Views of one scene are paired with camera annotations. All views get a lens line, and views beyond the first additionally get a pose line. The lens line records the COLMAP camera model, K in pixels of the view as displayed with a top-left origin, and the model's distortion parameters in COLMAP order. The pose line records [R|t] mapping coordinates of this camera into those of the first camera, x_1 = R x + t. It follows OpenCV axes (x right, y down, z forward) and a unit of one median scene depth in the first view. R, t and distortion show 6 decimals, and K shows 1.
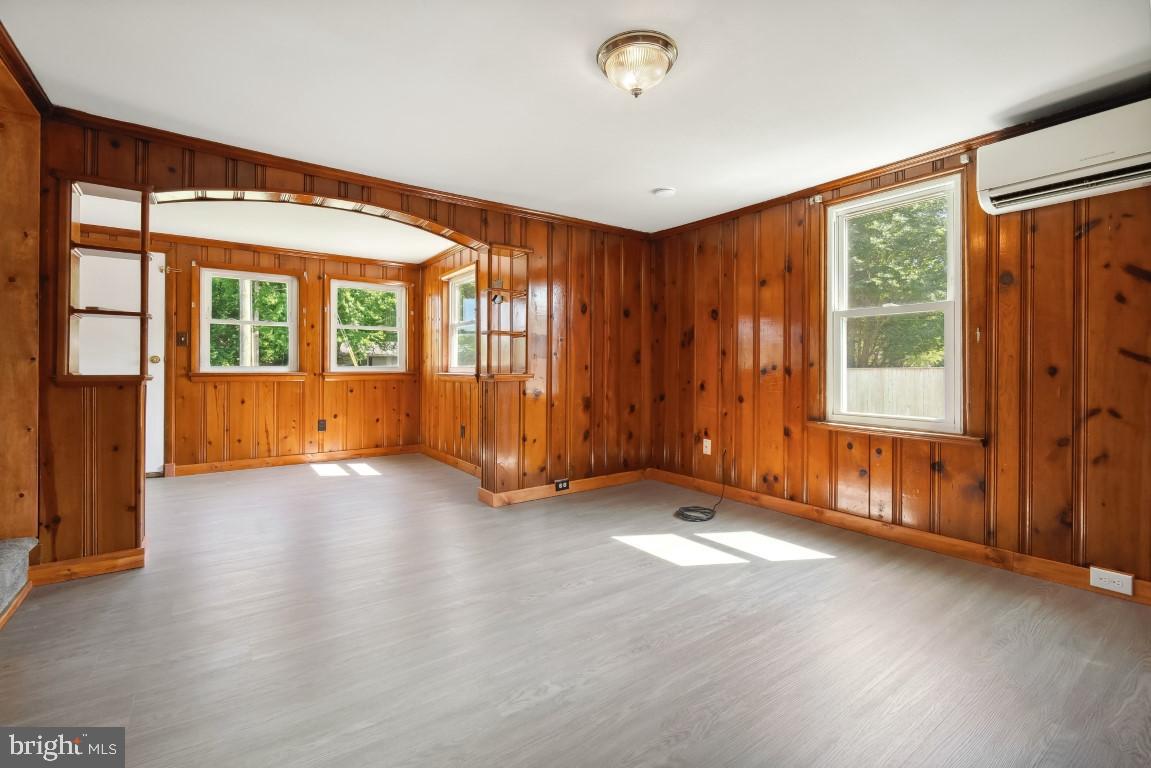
lens RADIAL K [[503.6, 0, 561.4], [0, 503.6, 365.4], [0, 0, 1]] dist [0.000174, 0.000237]
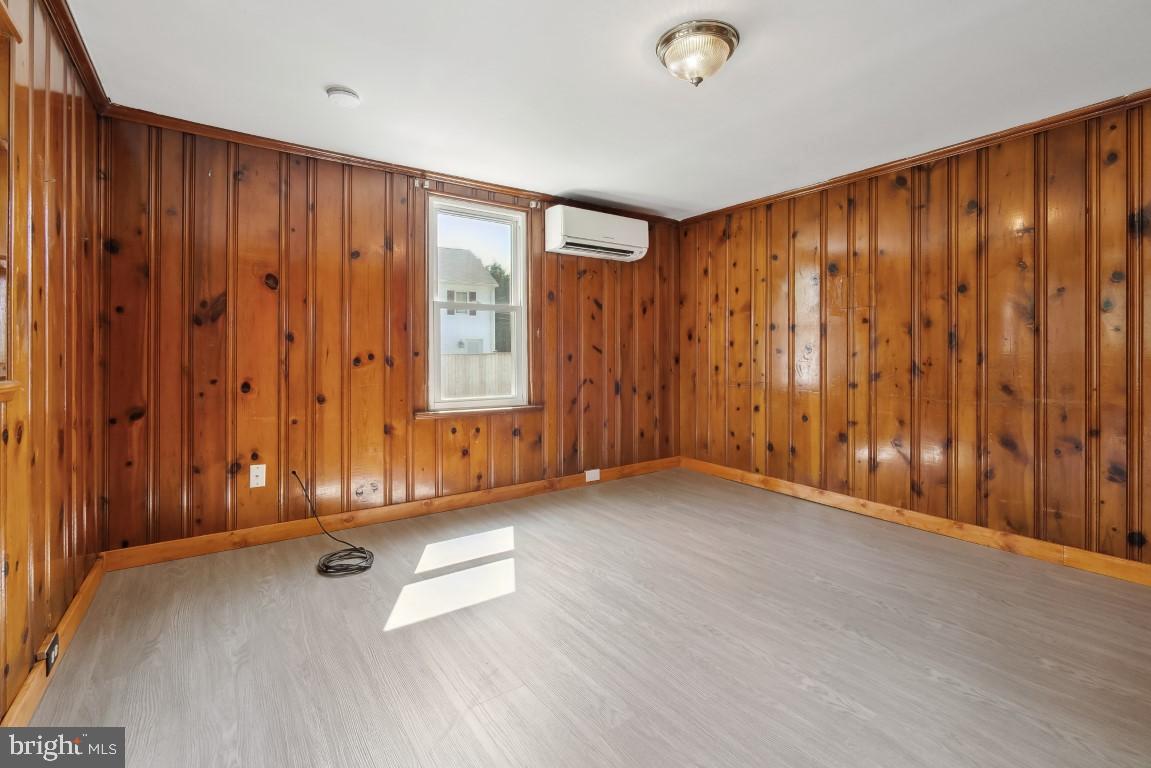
lens RADIAL K [[525.8, 0, 572.1], [0, 525.8, 353.7], [0, 0, 1]] dist [-0.002844, -0.000243]
pose [[0.003010, -0.000040, 0.999995, -0.500145], [0.001308, 0.999999, 0.000036, -0.001721], [-0.999995, 0.001308, 0.003010, 0.698151]]
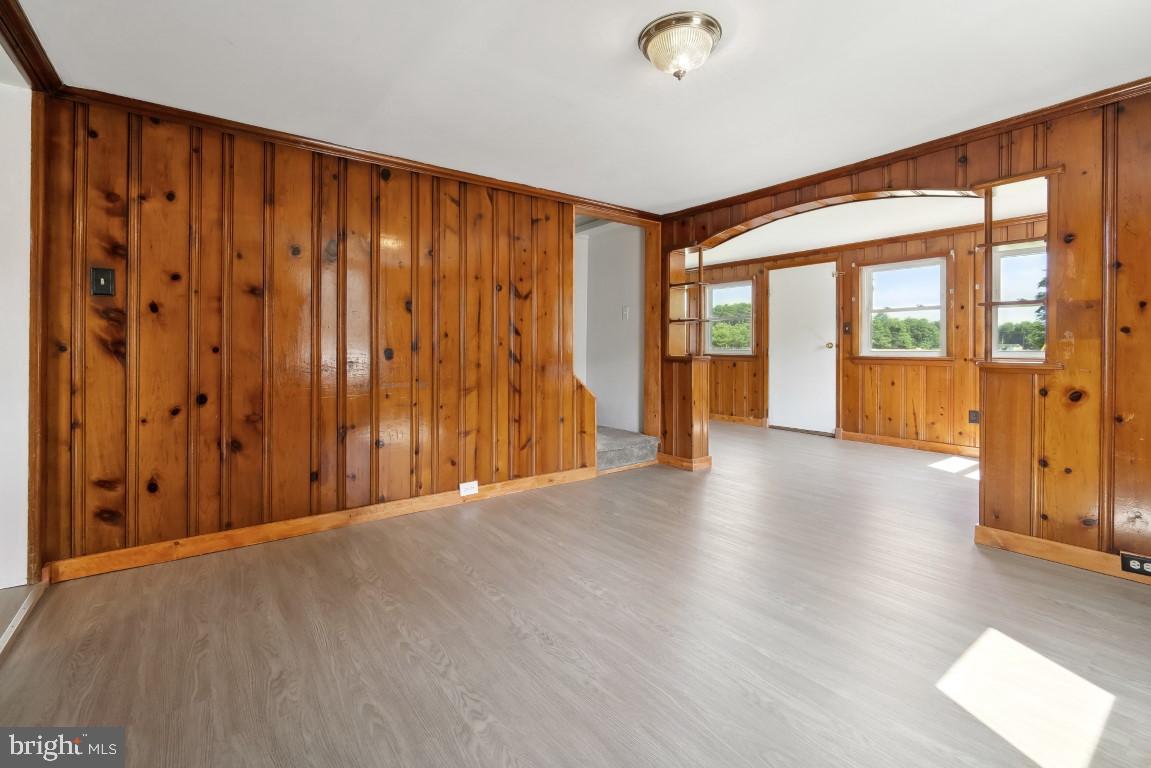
lens RADIAL K [[507.3, 0, 582.2], [0, 507.3, 348.8], [0, 0, 1]] dist [-0.001581, -0.000122]
pose [[0.040915, -0.002875, -0.999158, 0.636584], [0.001231, 0.999995, -0.002827, -0.000373], [0.999162, -0.001114, 0.040919, 0.431369]]
